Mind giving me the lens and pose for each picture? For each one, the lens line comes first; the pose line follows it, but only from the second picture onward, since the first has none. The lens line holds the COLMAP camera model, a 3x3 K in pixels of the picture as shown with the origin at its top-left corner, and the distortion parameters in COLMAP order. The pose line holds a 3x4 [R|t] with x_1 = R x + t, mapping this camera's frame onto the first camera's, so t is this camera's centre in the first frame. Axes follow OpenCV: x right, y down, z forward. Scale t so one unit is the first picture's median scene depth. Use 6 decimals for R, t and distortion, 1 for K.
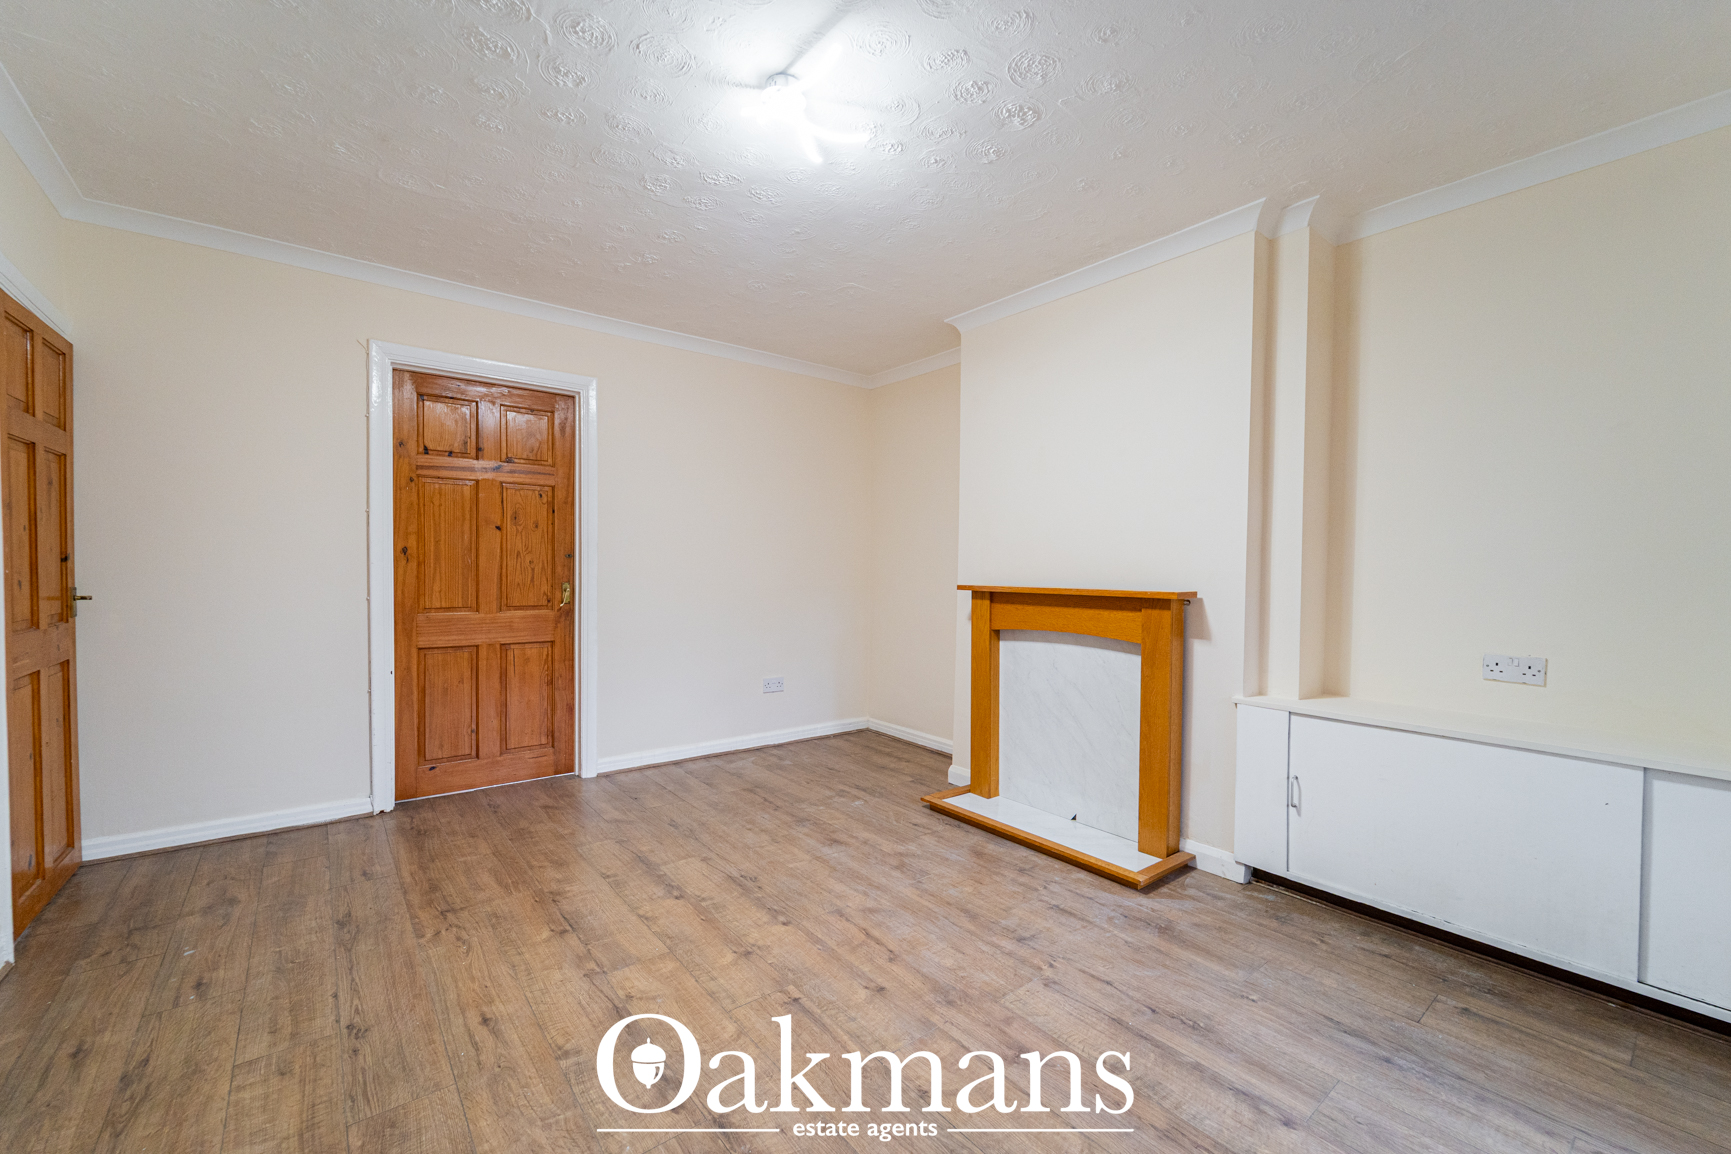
lens RADIAL K [[698.6, 0, 859.4], [0, 698.6, 578.3], [0, 0, 1]] dist [0.001889, -0.002529]
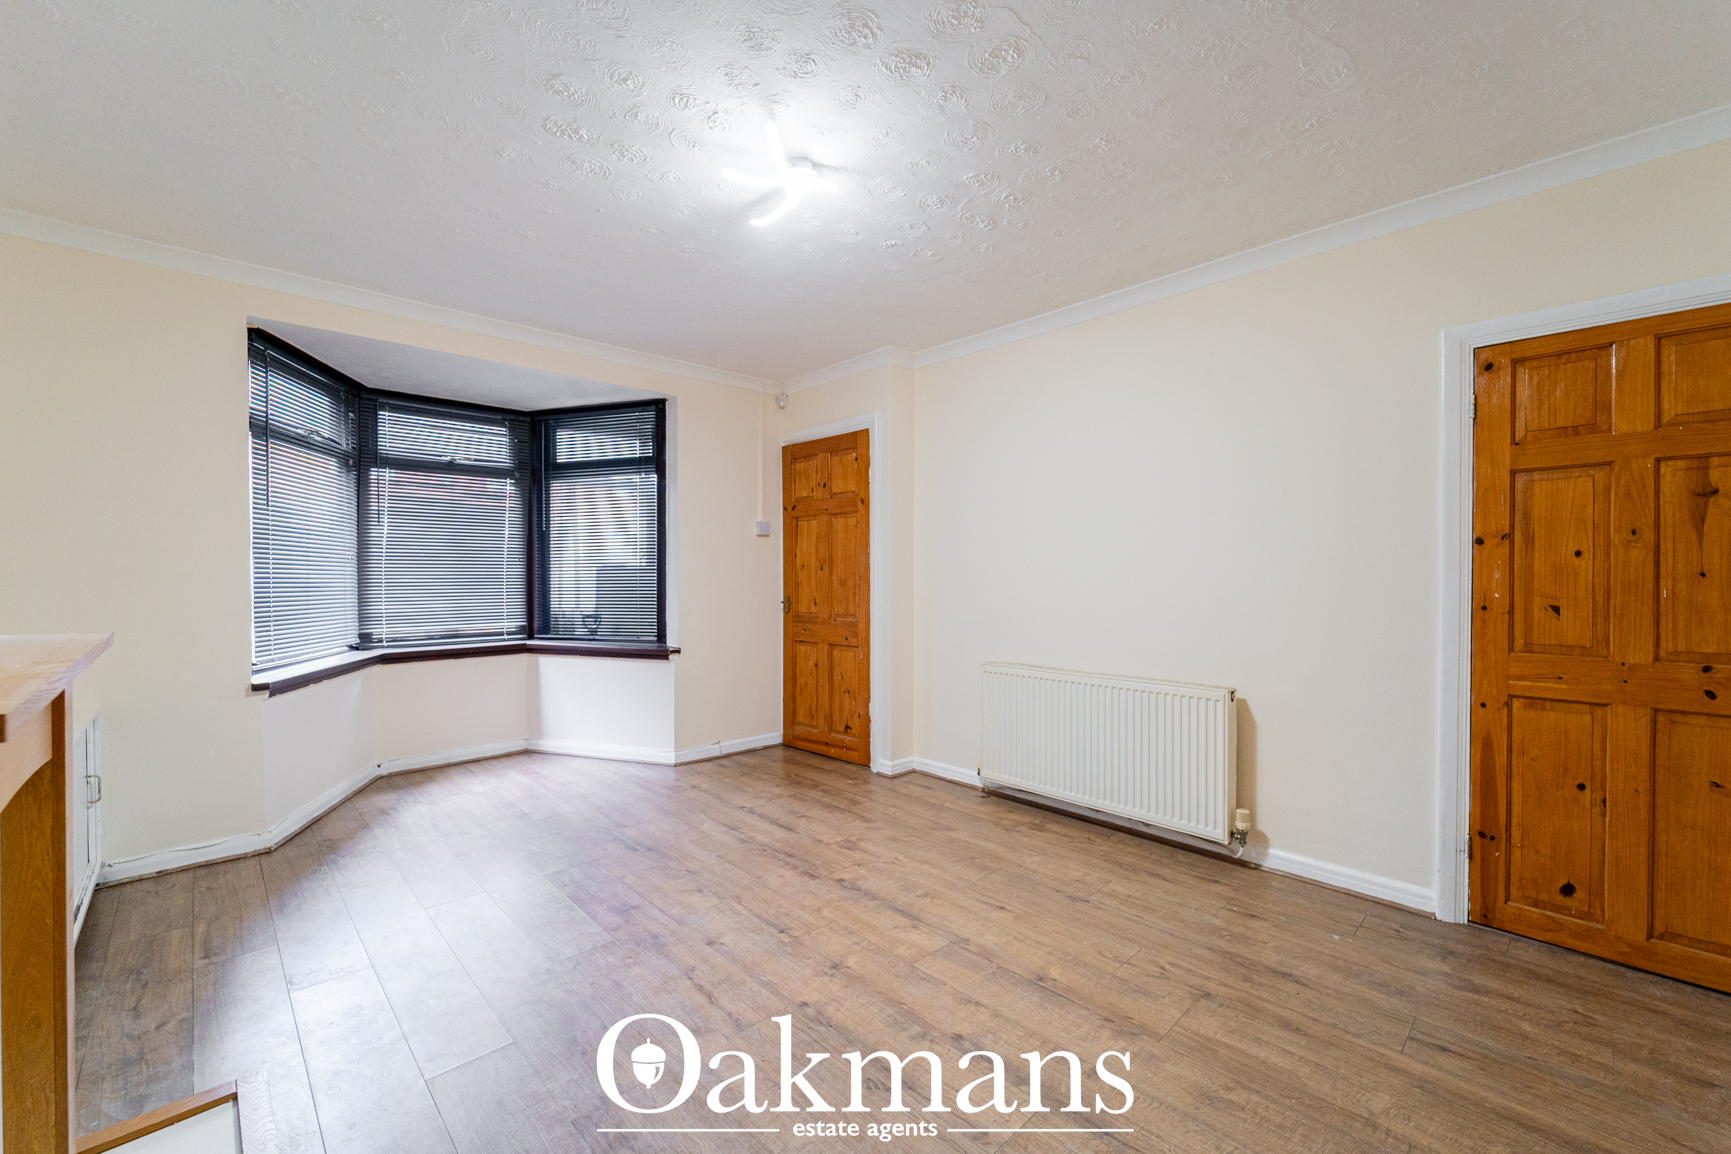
lens RADIAL K [[698.6, 0, 867.3], [0, 698.6, 574.1], [0, 0, 1]] dist [0.001889, -0.002529]
pose [[-0.994603, -0.010433, -0.103226, -0.097091], [-0.012467, 0.999740, 0.019082, -0.054113], [0.103000, 0.020266, -0.994475, 2.028195]]
